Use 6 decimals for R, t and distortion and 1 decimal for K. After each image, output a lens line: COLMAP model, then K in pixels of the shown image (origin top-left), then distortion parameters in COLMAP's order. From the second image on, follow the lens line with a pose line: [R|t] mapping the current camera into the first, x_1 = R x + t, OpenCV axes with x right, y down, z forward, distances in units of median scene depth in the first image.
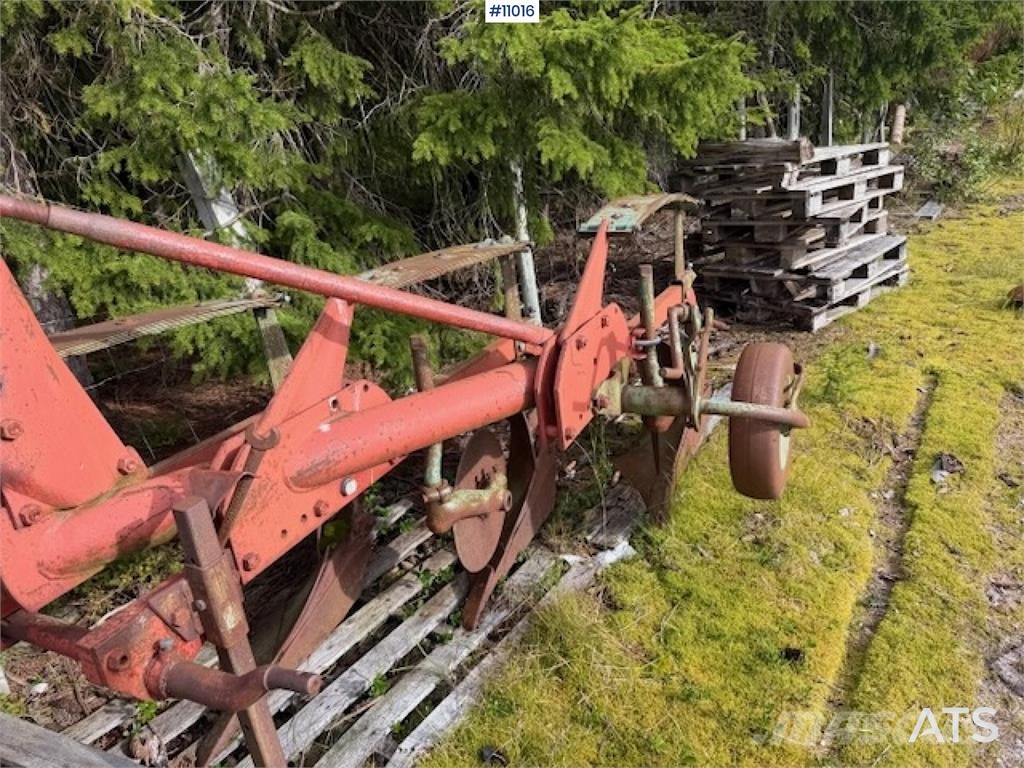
lens RADIAL K [[727.2, 0, 515.0], [0, 727.2, 378.3], [0, 0, 1]] dist [0.041861, -0.058882]
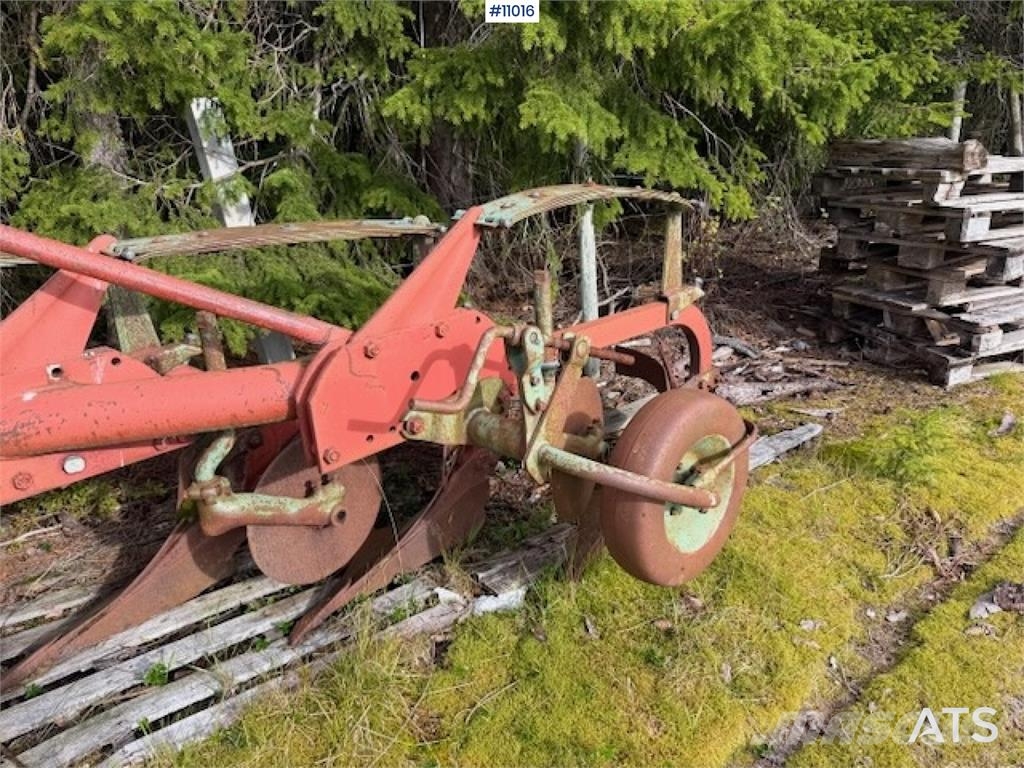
lens RADIAL K [[727.2, 0, 521.5], [0, 727.2, 388.4], [0, 0, 1]] dist [0.041861, -0.058882]
pose [[0.941361, 0.174996, -0.288472, 0.377041], [-0.164546, 0.984525, 0.060287, -0.064189], [0.294558, -0.009284, 0.955589, 0.195275]]
